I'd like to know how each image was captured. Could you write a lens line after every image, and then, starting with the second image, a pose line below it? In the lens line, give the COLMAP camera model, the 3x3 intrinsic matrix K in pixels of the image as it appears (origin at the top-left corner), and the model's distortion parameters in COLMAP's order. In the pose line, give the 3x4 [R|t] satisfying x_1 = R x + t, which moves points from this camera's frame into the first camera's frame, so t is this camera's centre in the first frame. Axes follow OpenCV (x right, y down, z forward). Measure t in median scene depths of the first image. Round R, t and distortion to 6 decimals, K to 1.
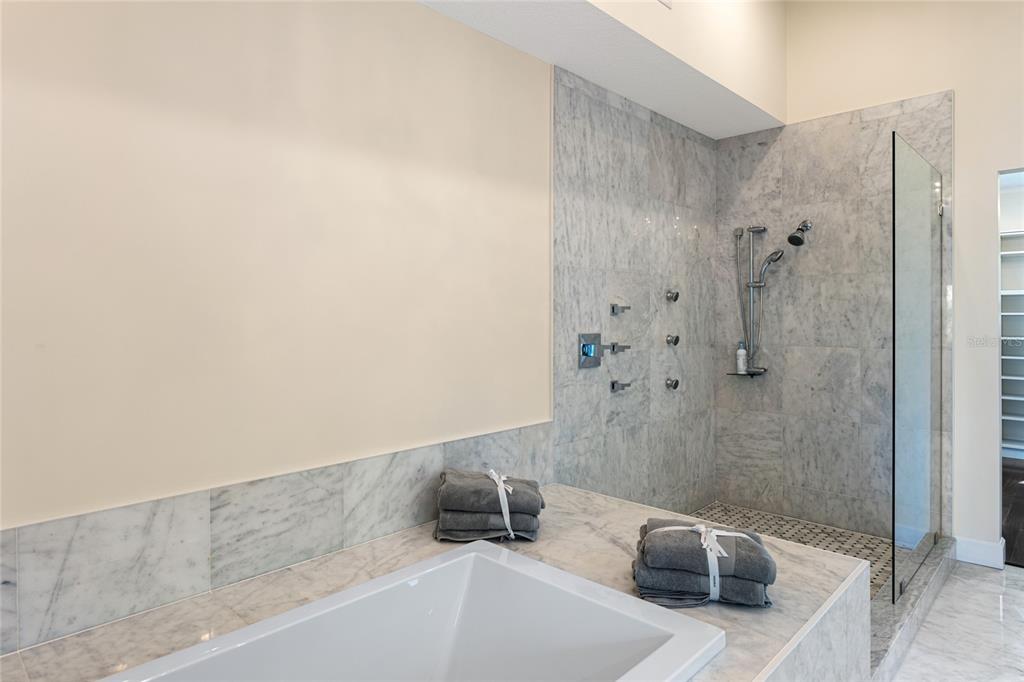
lens RADIAL K [[596.6, 0, 511.9], [0, 596.6, 310.9], [0, 0, 1]] dist [-0.000568, -0.000159]
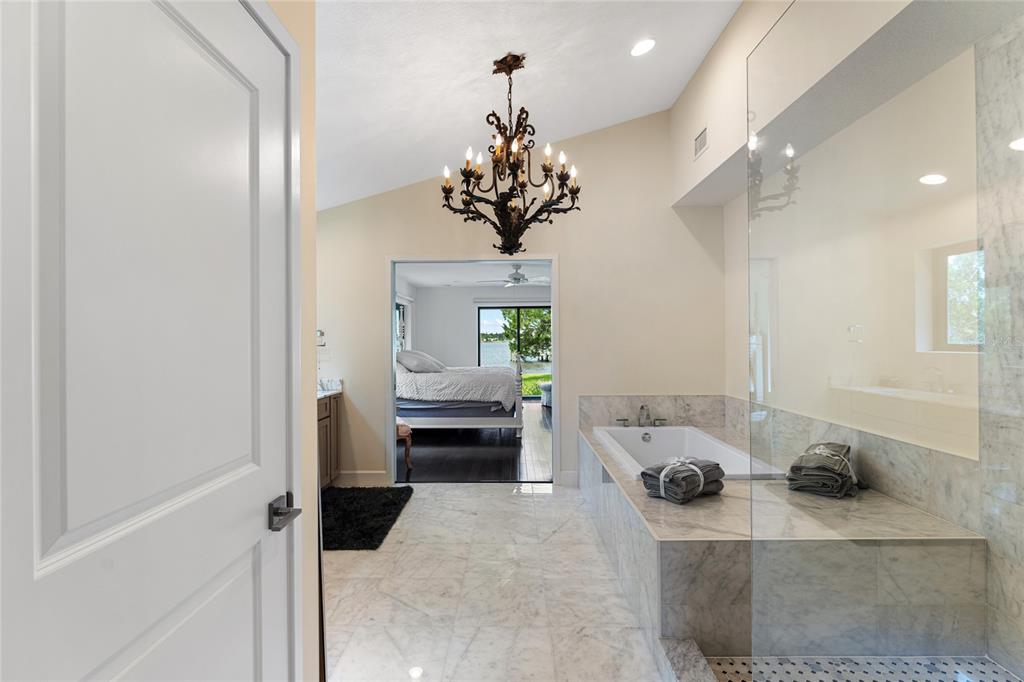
lens RADIAL K [[468.8, 0, 511.1], [0, 468.8, 338.9], [0, 0, 1]] dist [-0.000212, 0.000000]
pose [[-0.720909, 0.005234, -0.693010, 1.149433], [0.012126, 0.999914, -0.005061, 0.004924], [0.692924, -0.012052, -0.720910, 1.157505]]
